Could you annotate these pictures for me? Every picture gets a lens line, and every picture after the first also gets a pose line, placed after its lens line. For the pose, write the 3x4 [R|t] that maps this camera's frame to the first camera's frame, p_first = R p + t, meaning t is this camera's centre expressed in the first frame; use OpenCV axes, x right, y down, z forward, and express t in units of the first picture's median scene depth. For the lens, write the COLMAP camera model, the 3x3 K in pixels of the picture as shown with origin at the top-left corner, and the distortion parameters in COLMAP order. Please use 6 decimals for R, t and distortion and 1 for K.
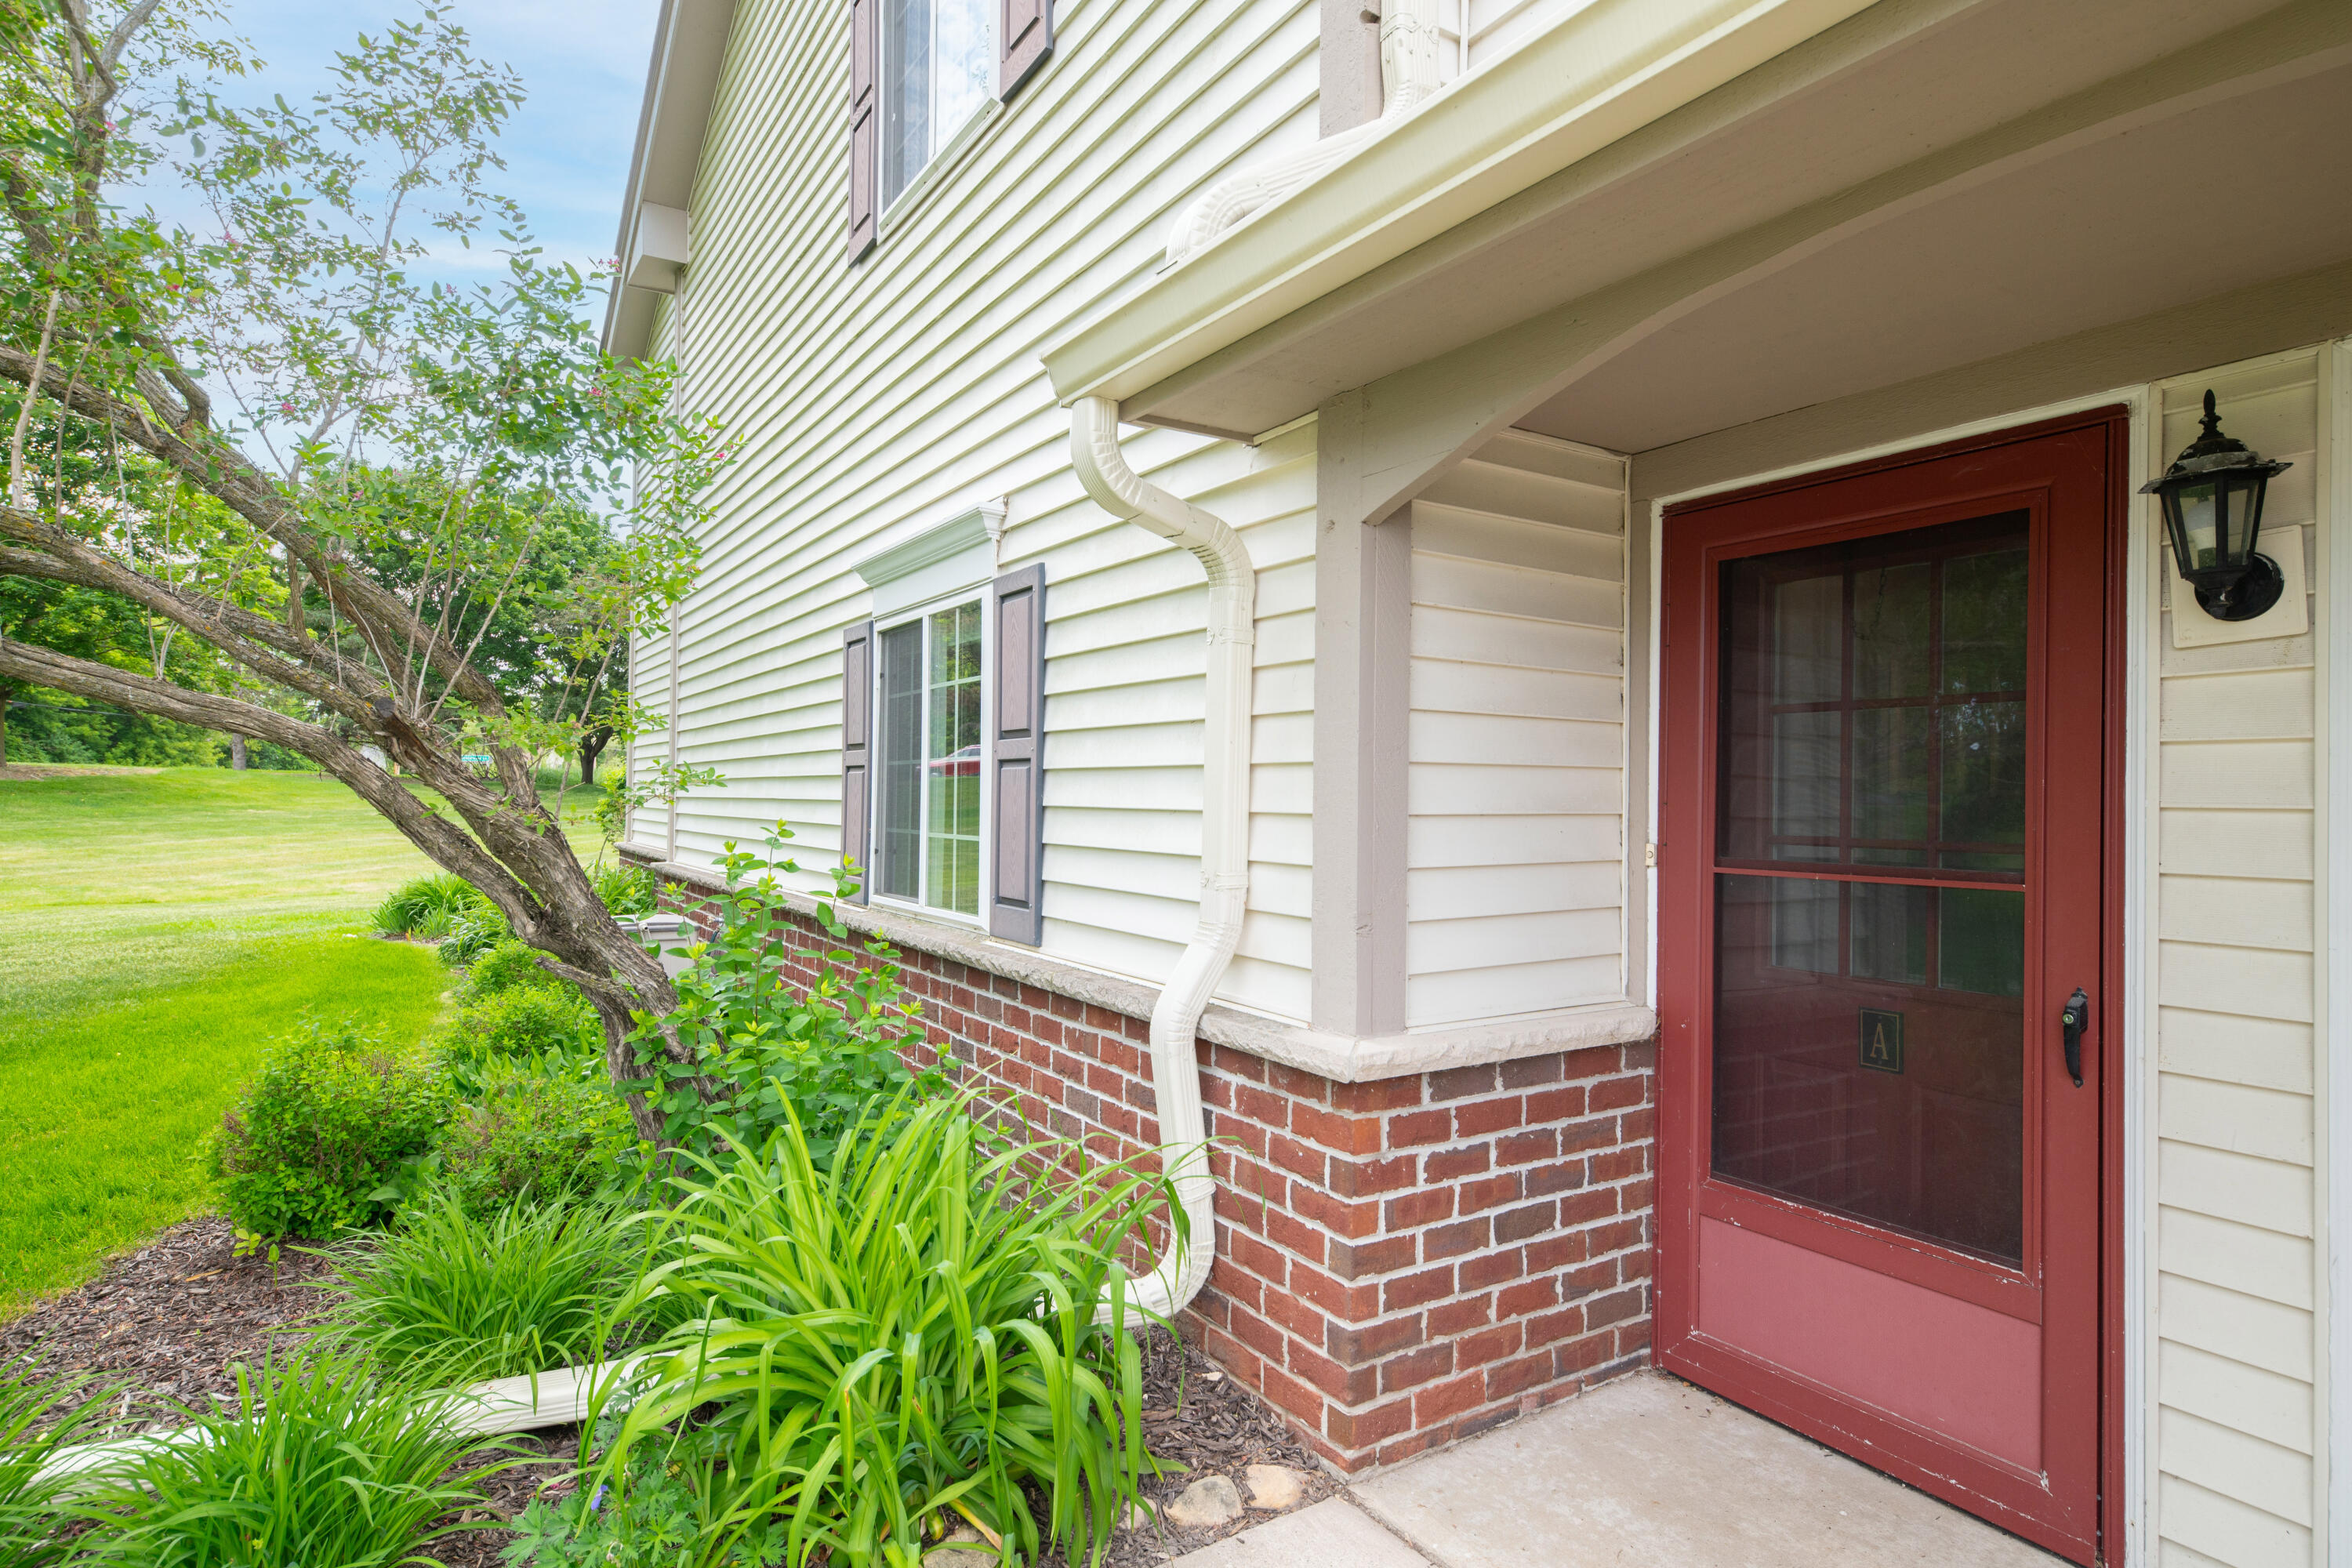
lens RADIAL K [[1264.8, 0, 1176.0], [0, 1264.8, 784.0], [0, 0, 1]] dist [0.000239, 0.000030]
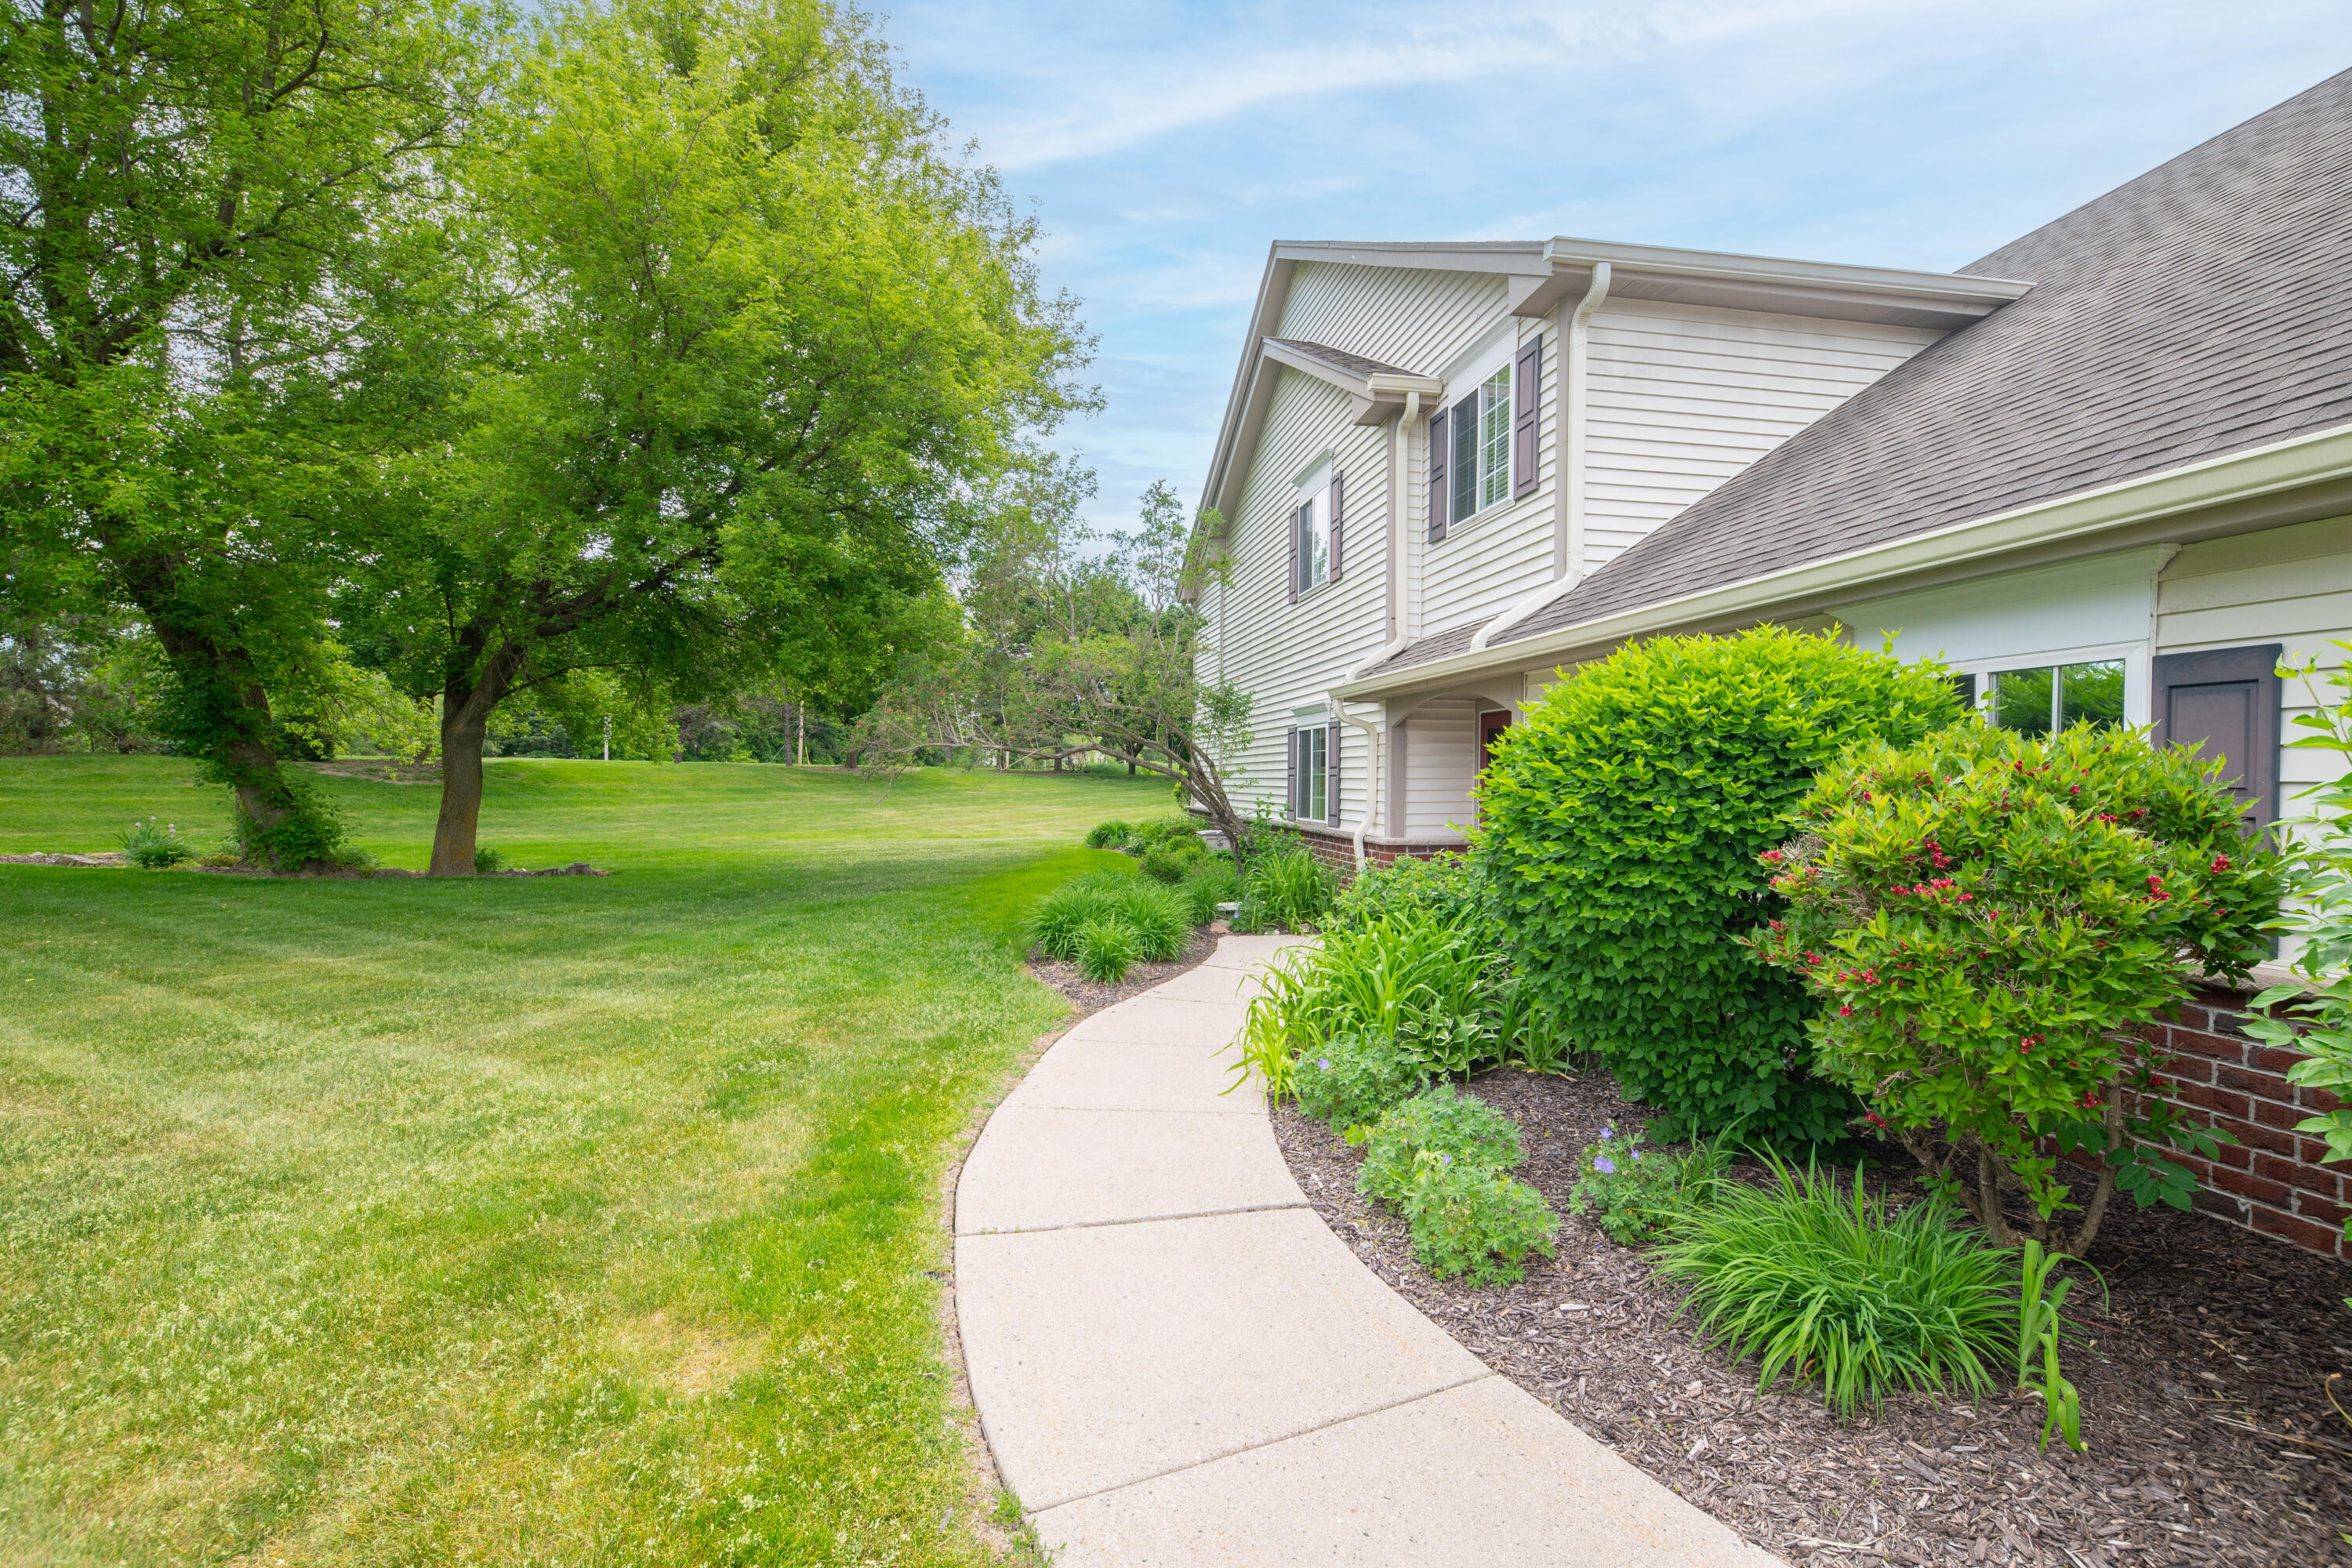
lens RADIAL K [[1054.8, 0, 1176.0], [0, 1054.8, 784.0], [0, 0, 1]] dist [0.000075, -0.000002]
pose [[0.929792, -0.007007, -0.368019, 0.521863], [0.011910, 0.999868, 0.011051, -0.031083], [0.367893, -0.014658, 0.929753, -1.810466]]
